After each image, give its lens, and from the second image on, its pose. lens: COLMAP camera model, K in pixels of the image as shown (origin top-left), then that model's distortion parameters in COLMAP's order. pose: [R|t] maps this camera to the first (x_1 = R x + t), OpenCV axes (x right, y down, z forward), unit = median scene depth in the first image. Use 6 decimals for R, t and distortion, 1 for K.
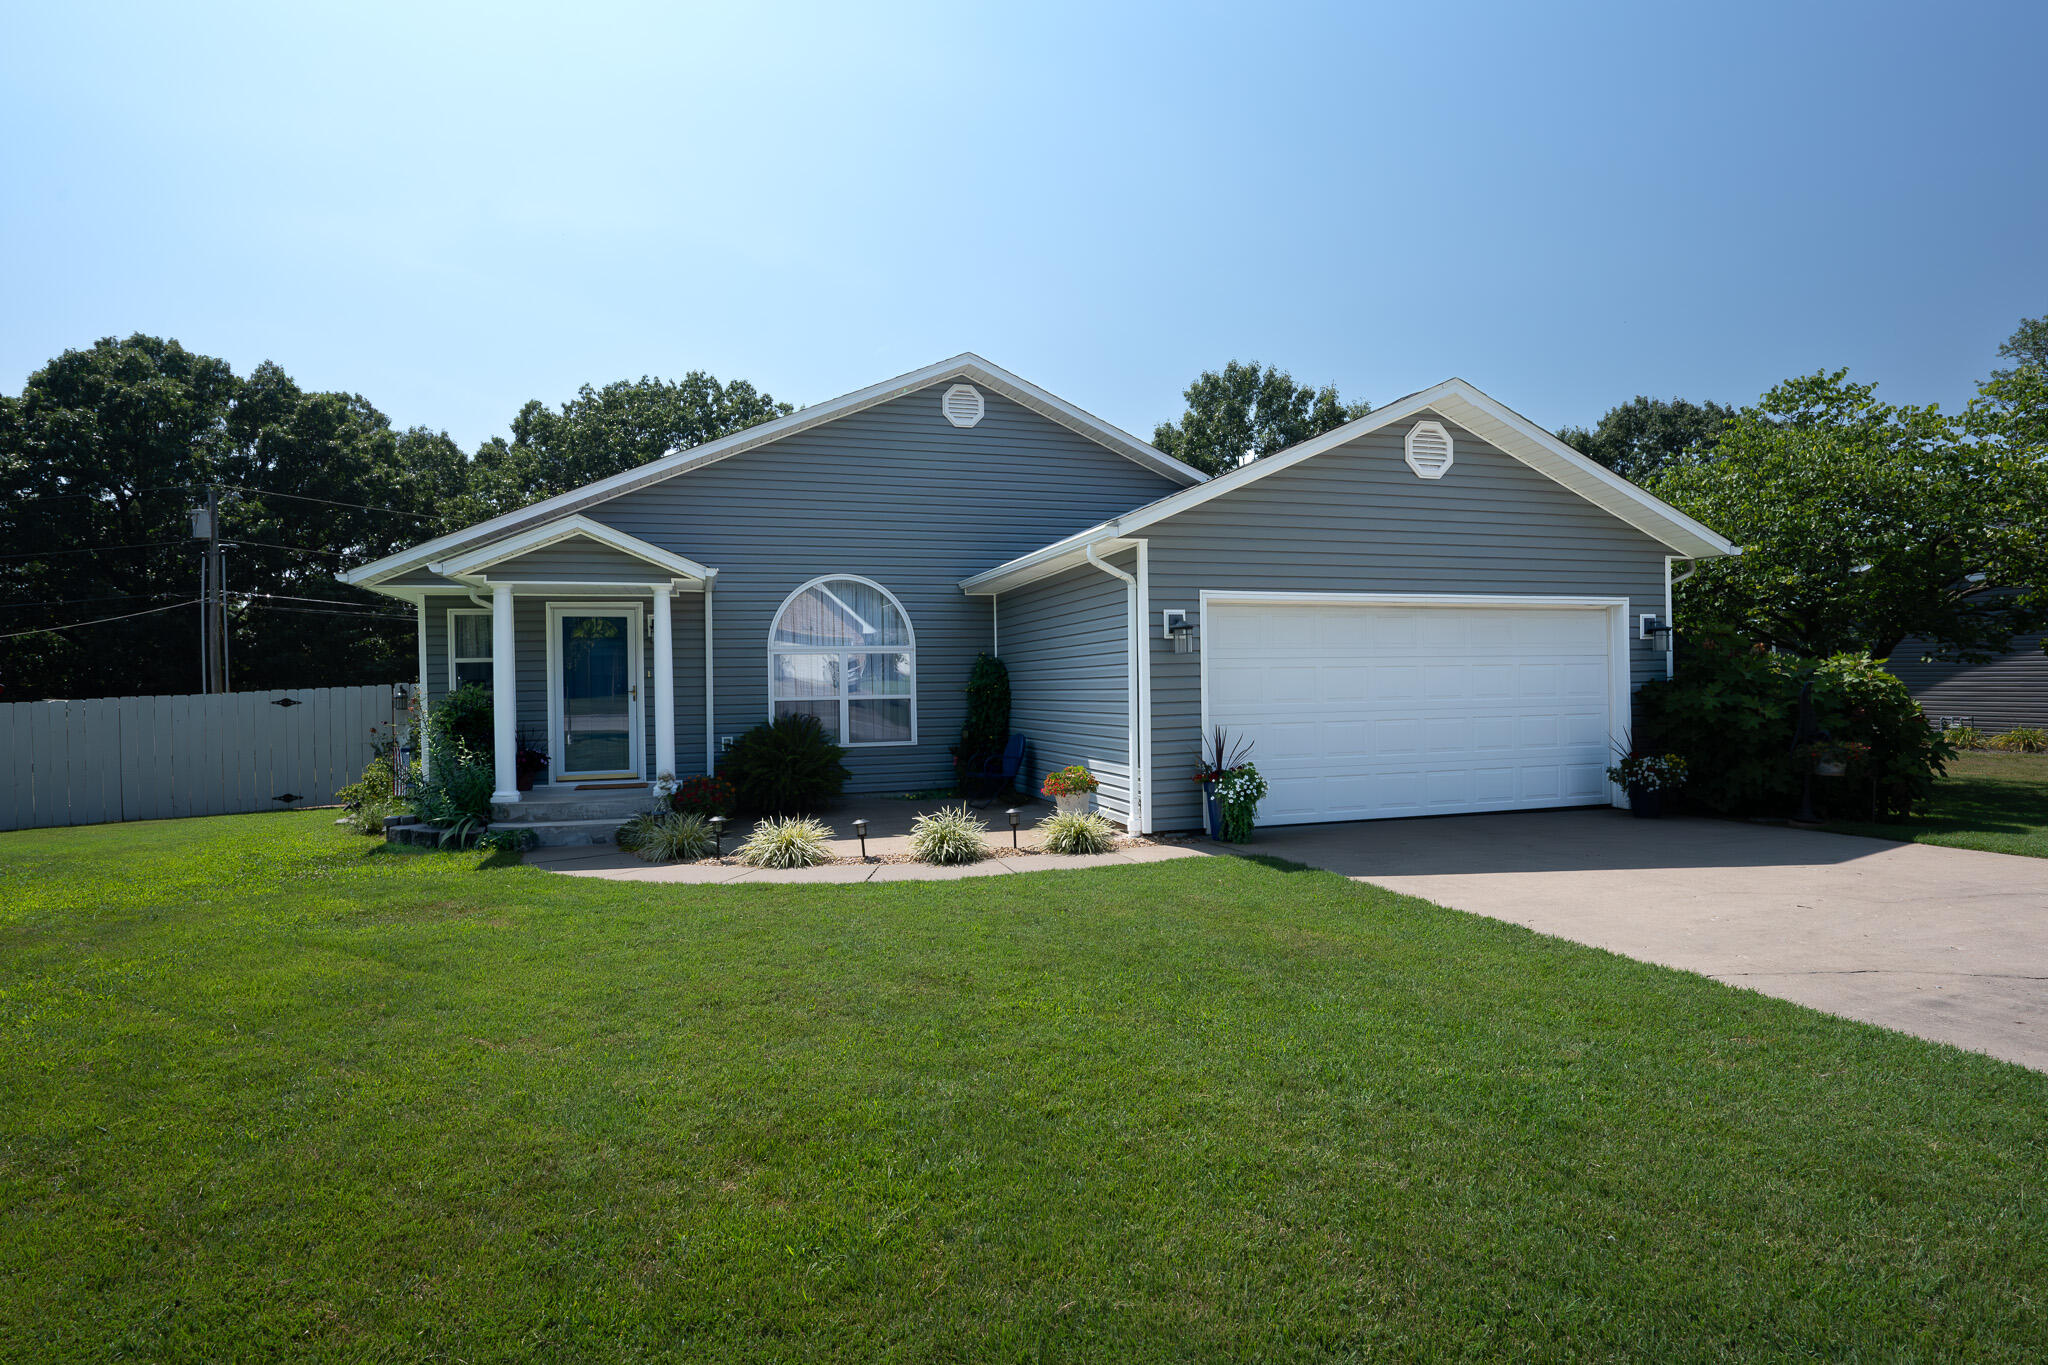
lens RADIAL K [[1084.3, 0, 1022.3], [0, 1084.3, 685.0], [0, 0, 1]] dist [-0.004015, -0.000669]
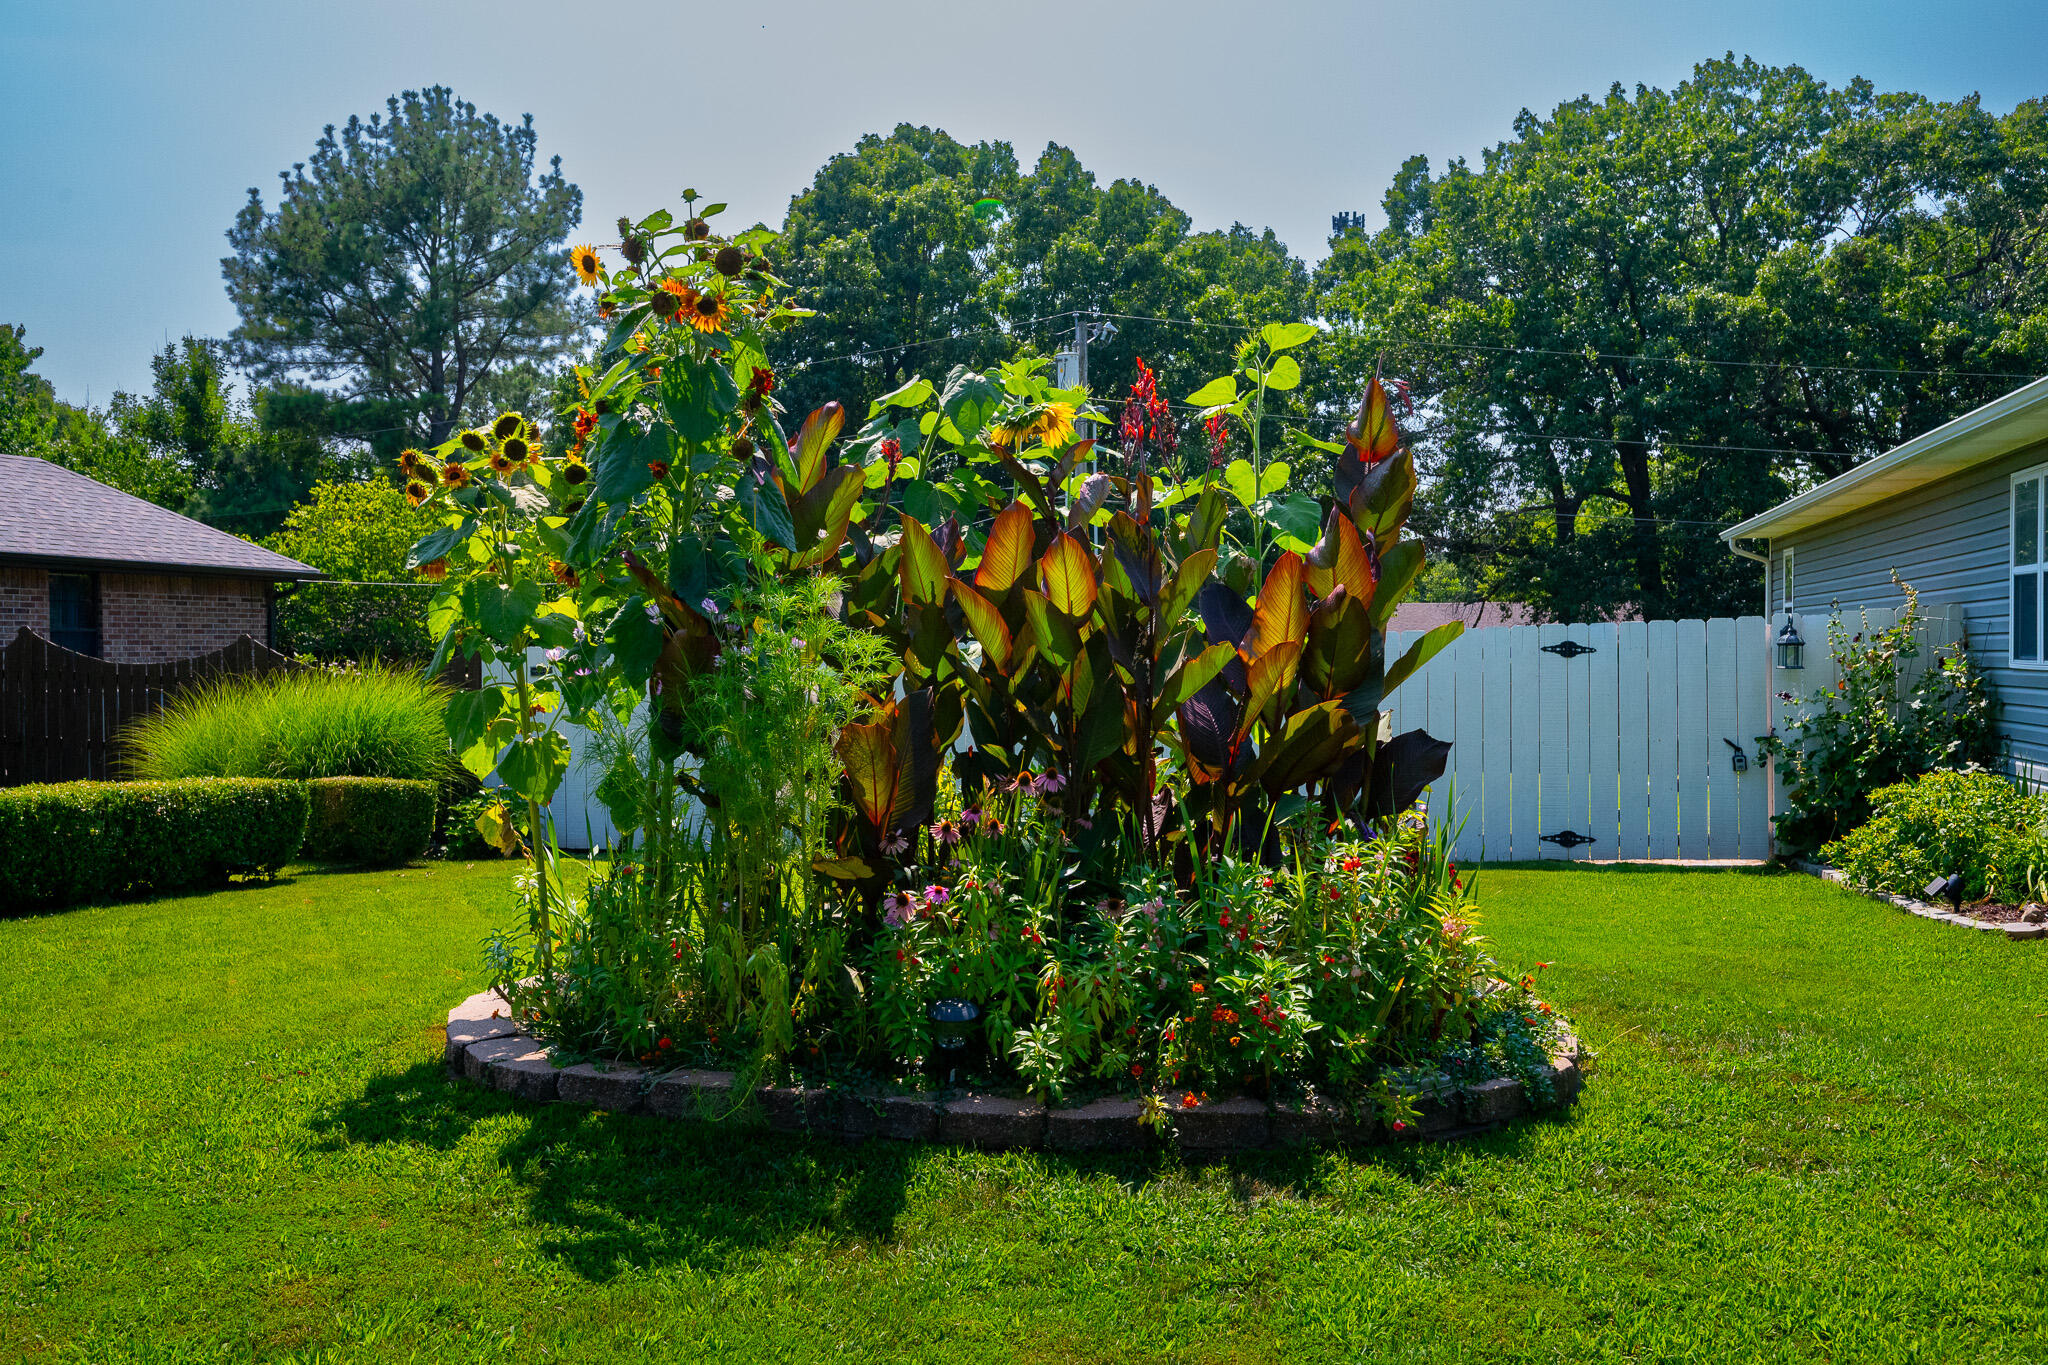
lens RADIAL K [[1776.6, 0, 1025.3], [0, 1776.6, 678.4], [0, 0, 1]] dist [0.003455, -0.000433]
pose [[0.860940, 0.017547, -0.508403, -0.163018], [-0.007370, 0.999730, 0.022024, 0.004605], [0.508652, -0.015214, 0.860838, 0.056189]]
